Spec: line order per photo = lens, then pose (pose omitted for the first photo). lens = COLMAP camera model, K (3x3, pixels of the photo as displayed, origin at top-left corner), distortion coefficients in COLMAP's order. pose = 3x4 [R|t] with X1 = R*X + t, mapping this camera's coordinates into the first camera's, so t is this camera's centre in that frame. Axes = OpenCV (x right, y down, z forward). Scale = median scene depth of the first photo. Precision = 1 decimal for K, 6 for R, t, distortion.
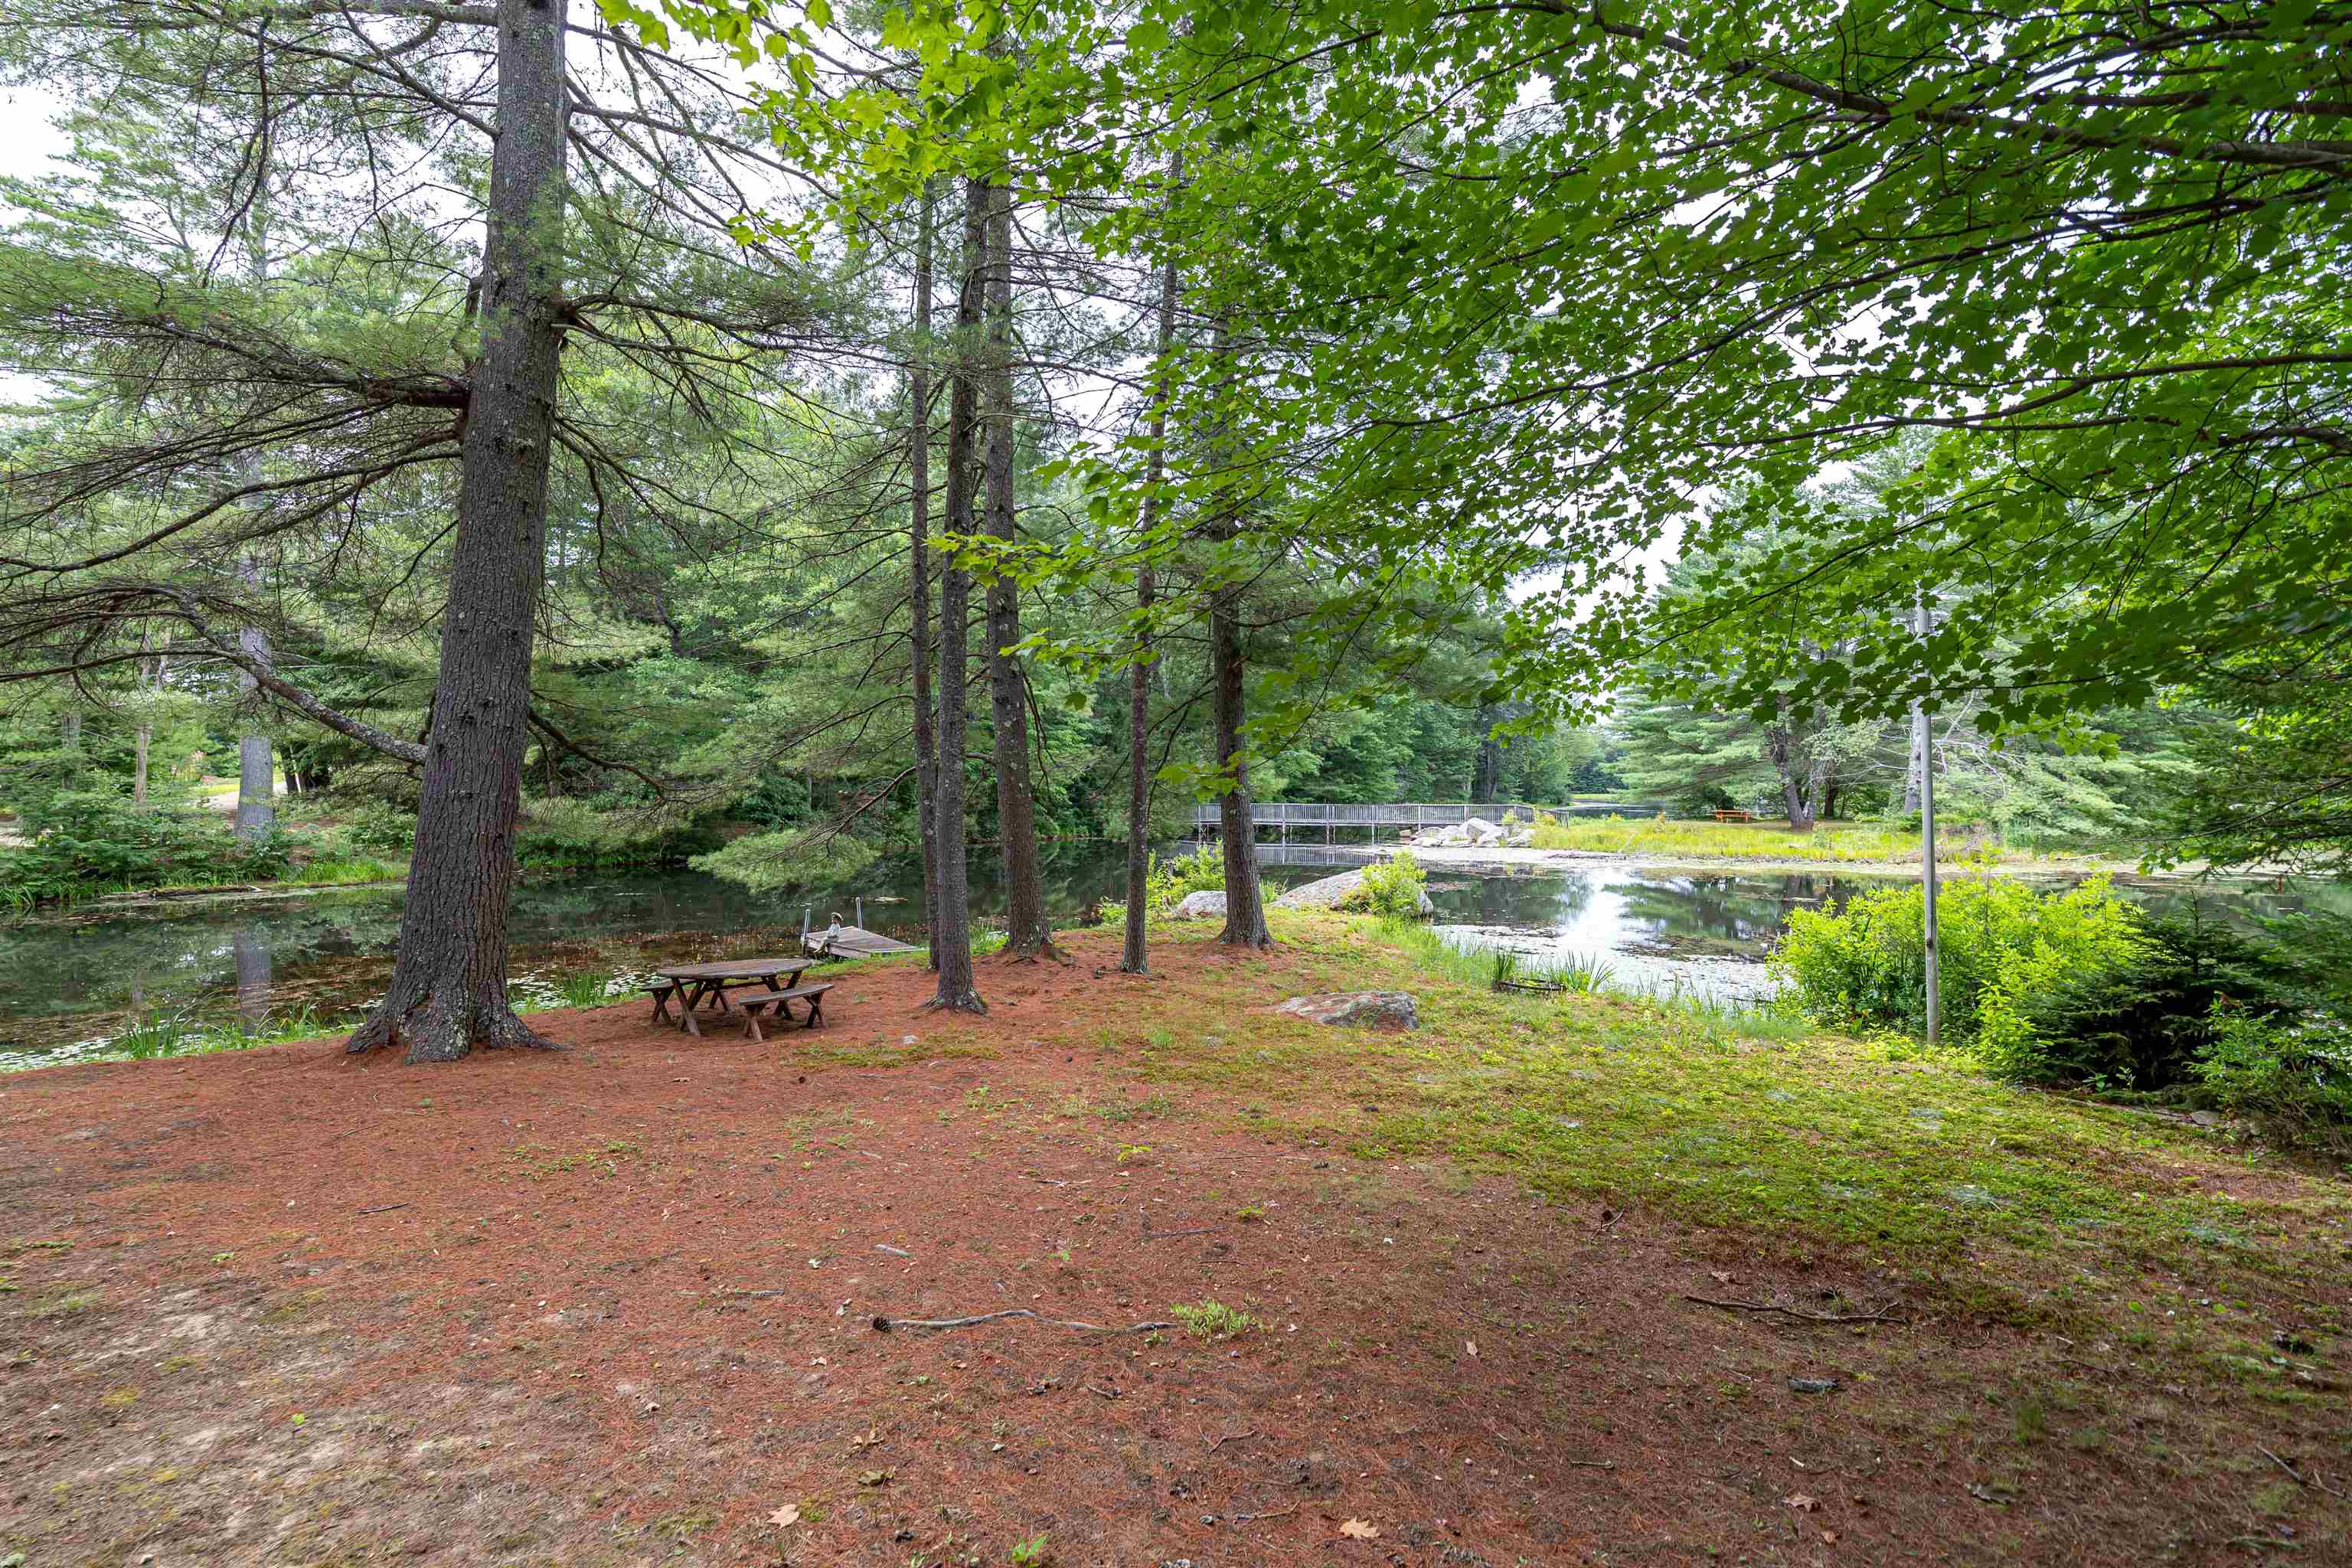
lens RADIAL K [[1011.6, 0, 1178.2], [0, 1011.6, 776.5], [0, 0, 1]] dist [0.000339, 0.000053]
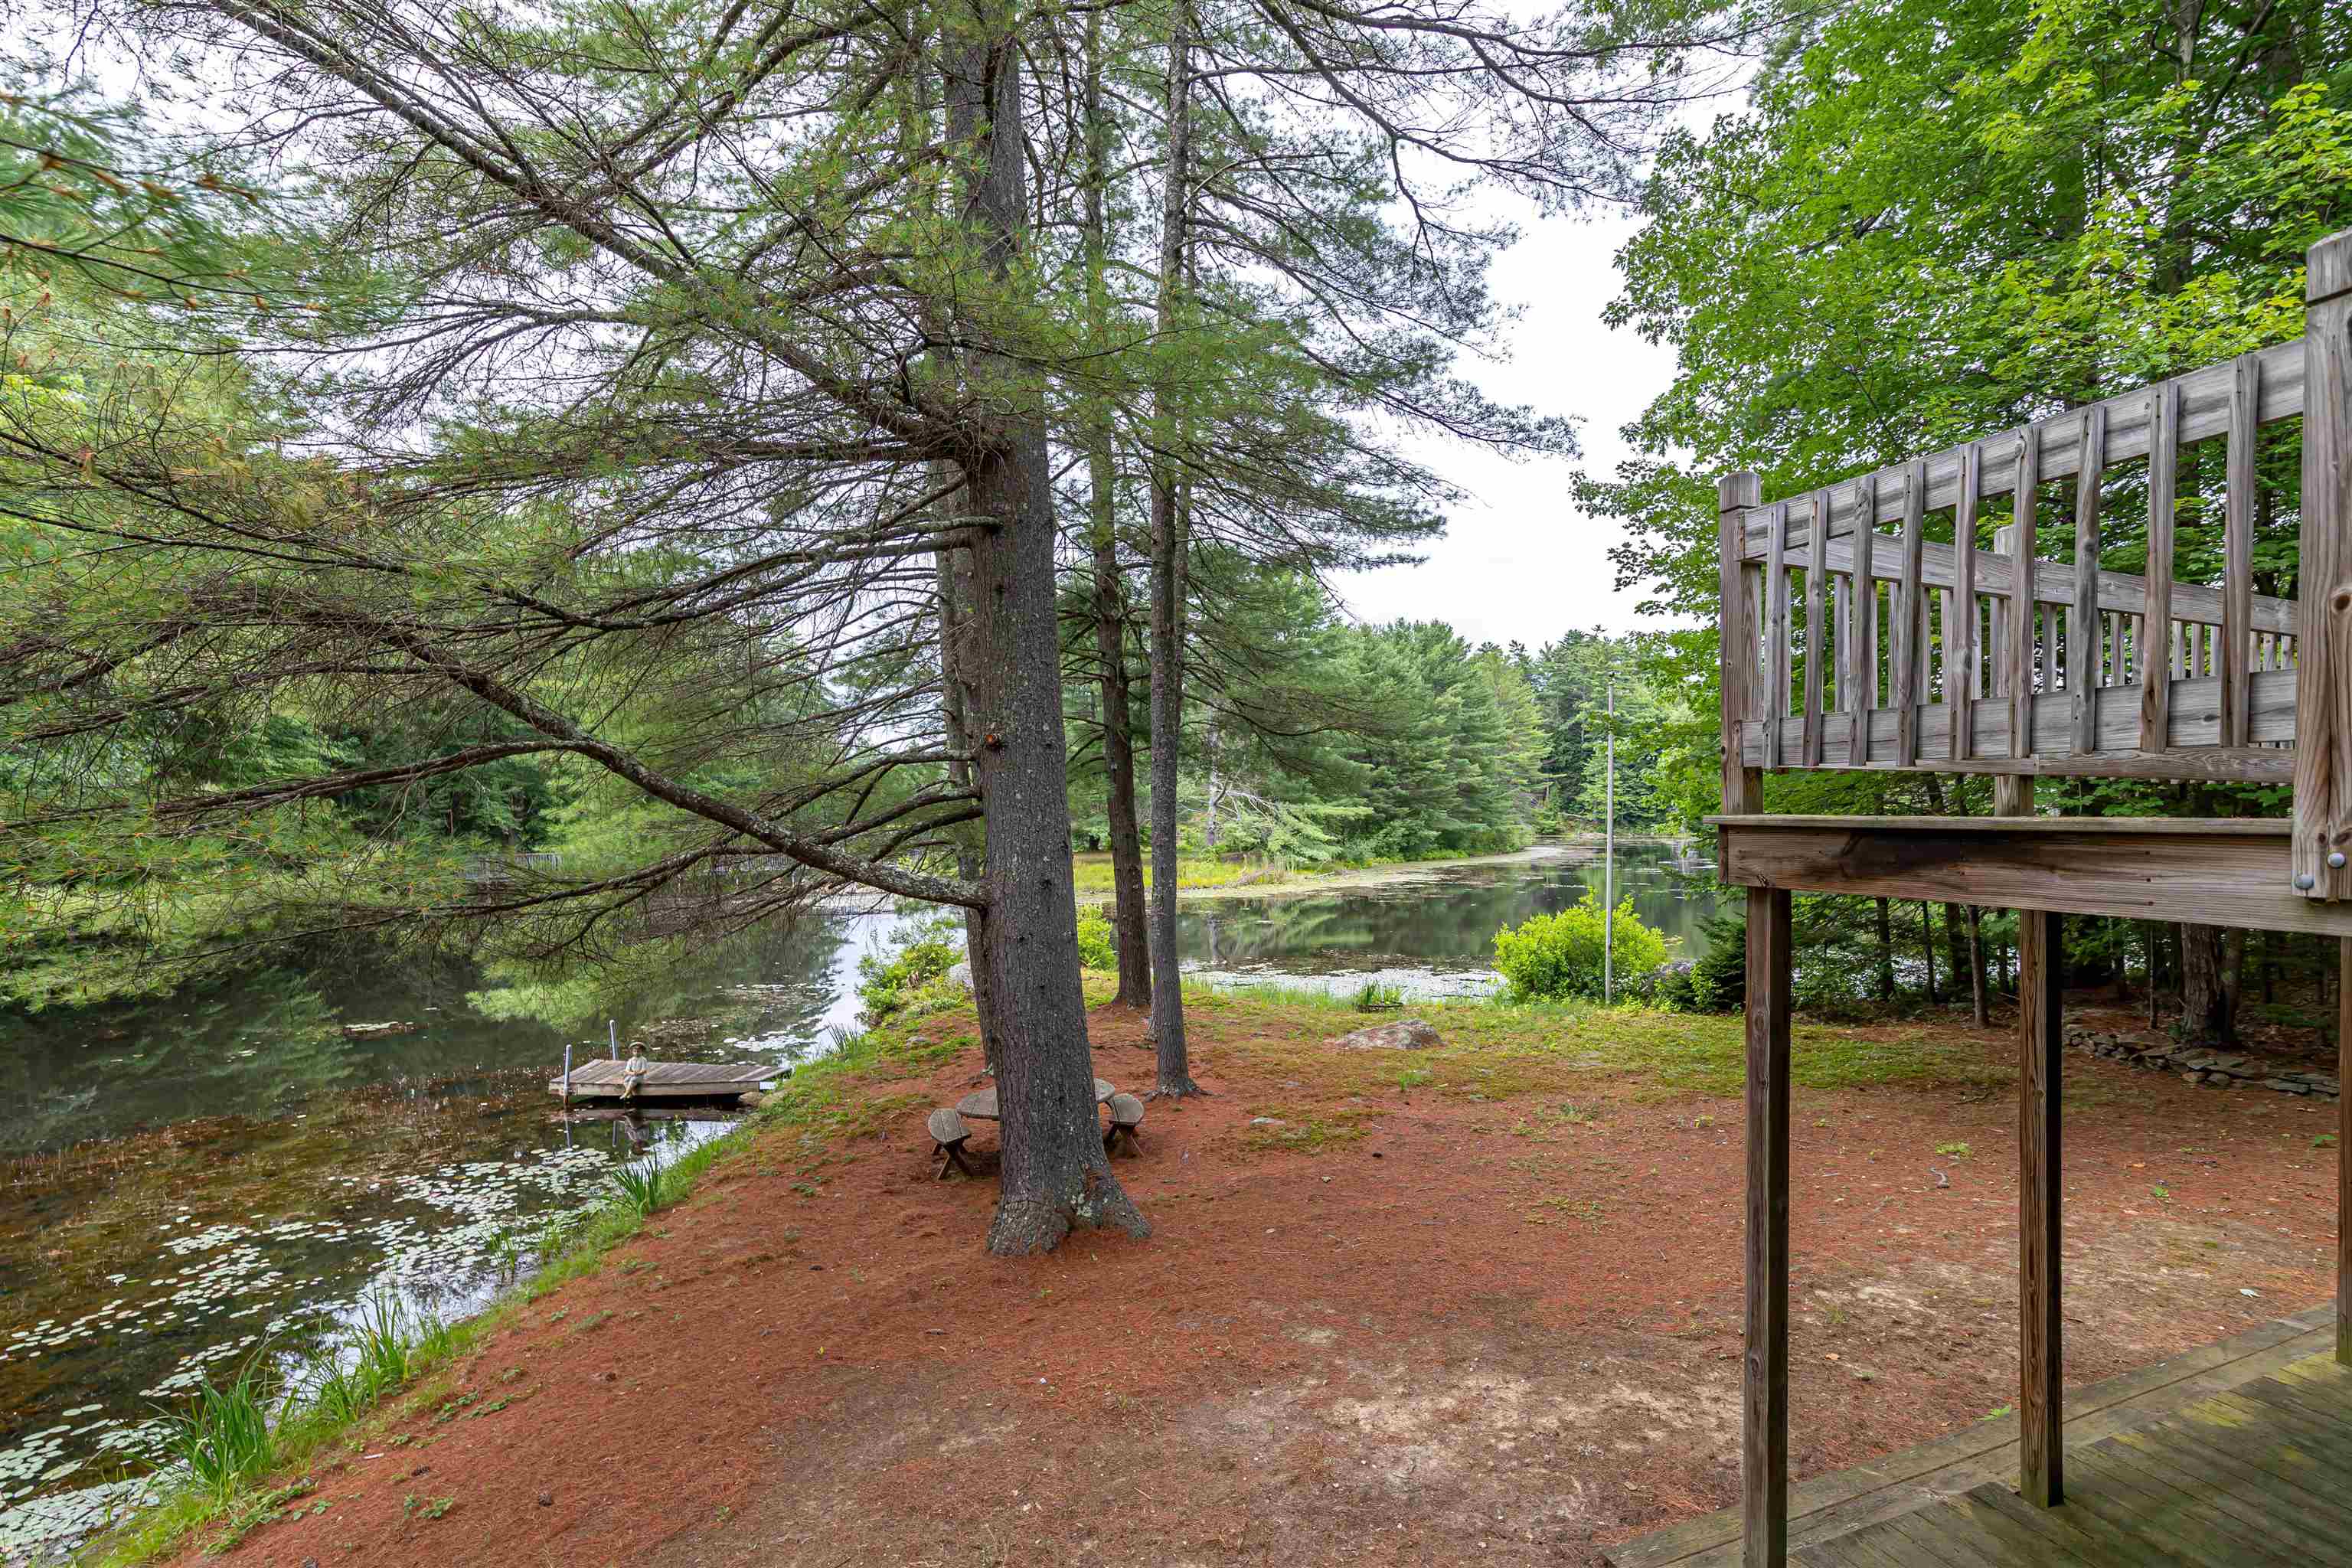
lens RADIAL K [[1038.2, 0, 1270.4], [0, 1038.2, 793.4], [0, 0, 1]] dist [-0.001365, -0.000042]
pose [[0.684696, 0.013359, 0.728706, -0.184037], [-0.004750, 0.999893, -0.013867, -0.013544], [-0.728813, 0.006033, 0.684686, 0.037841]]
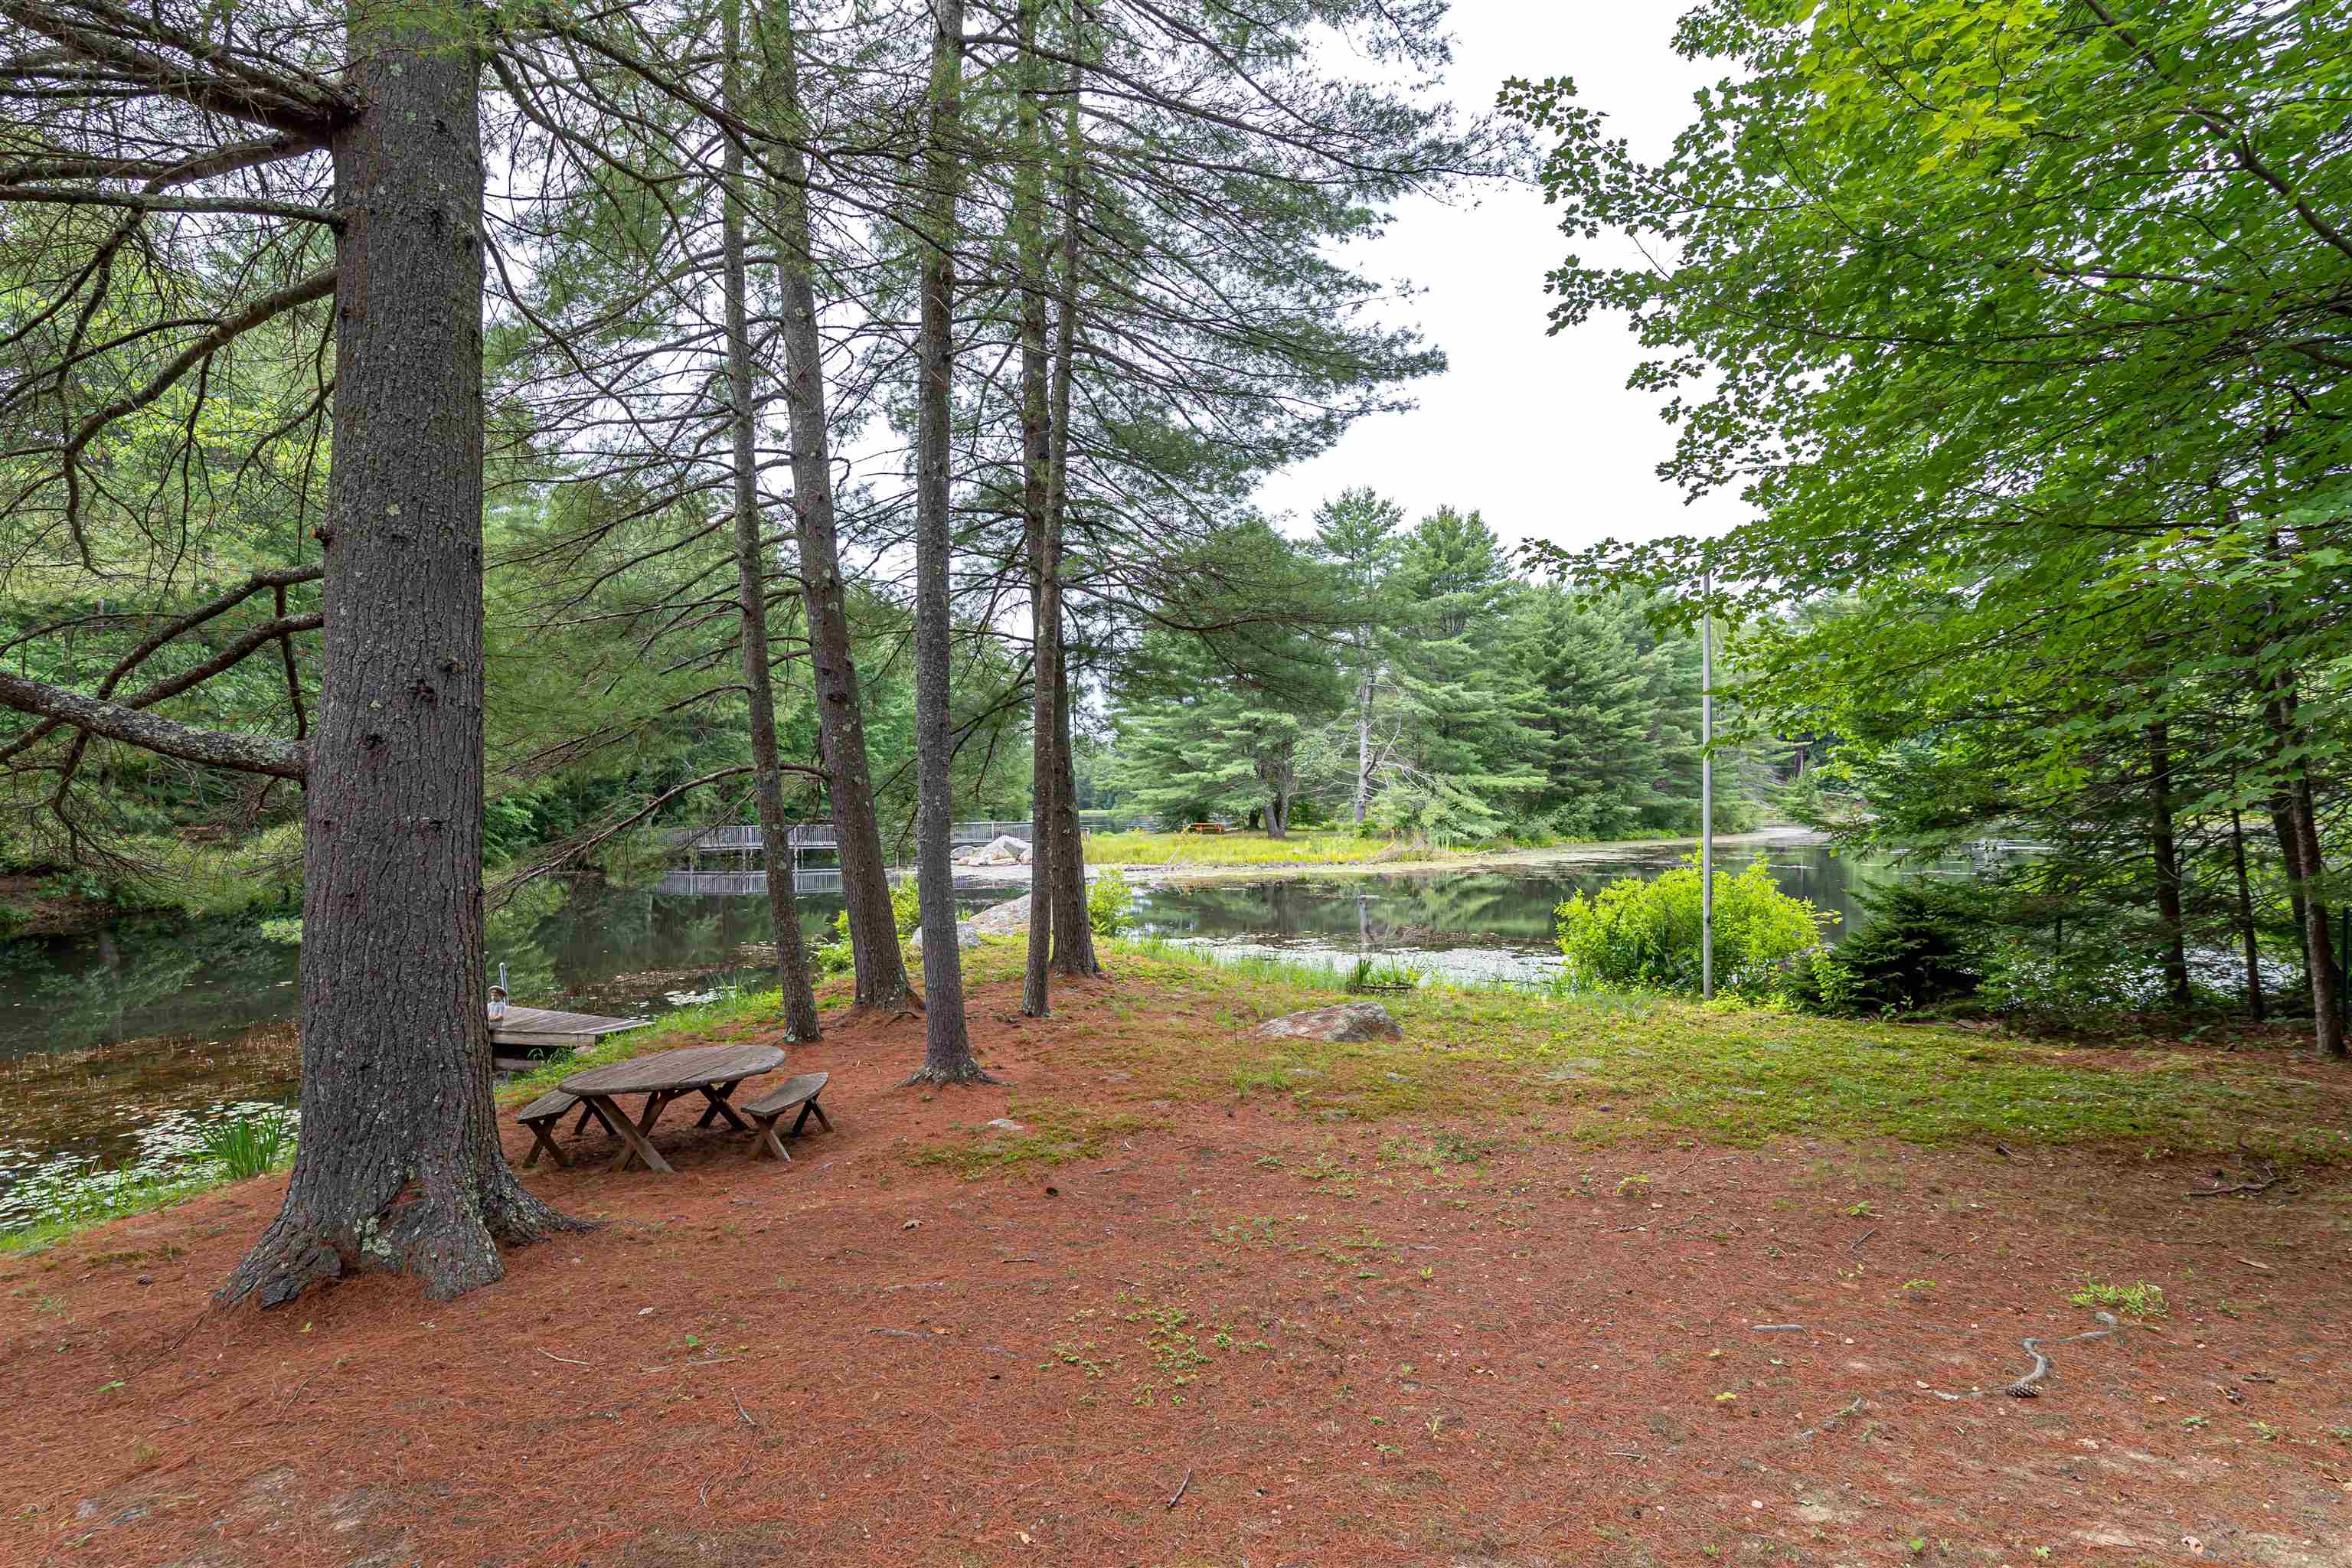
lens RADIAL K [[1047.7, 0, 1176.0], [0, 1047.7, 784.0], [0, 0, 1]] dist [0.001848, -0.000036]
pose [[0.861275, -0.000040, 0.508139, -0.095274], [0.005159, 0.999949, -0.008666, 0.000578], [-0.508113, 0.010085, 0.861232, 0.038676]]
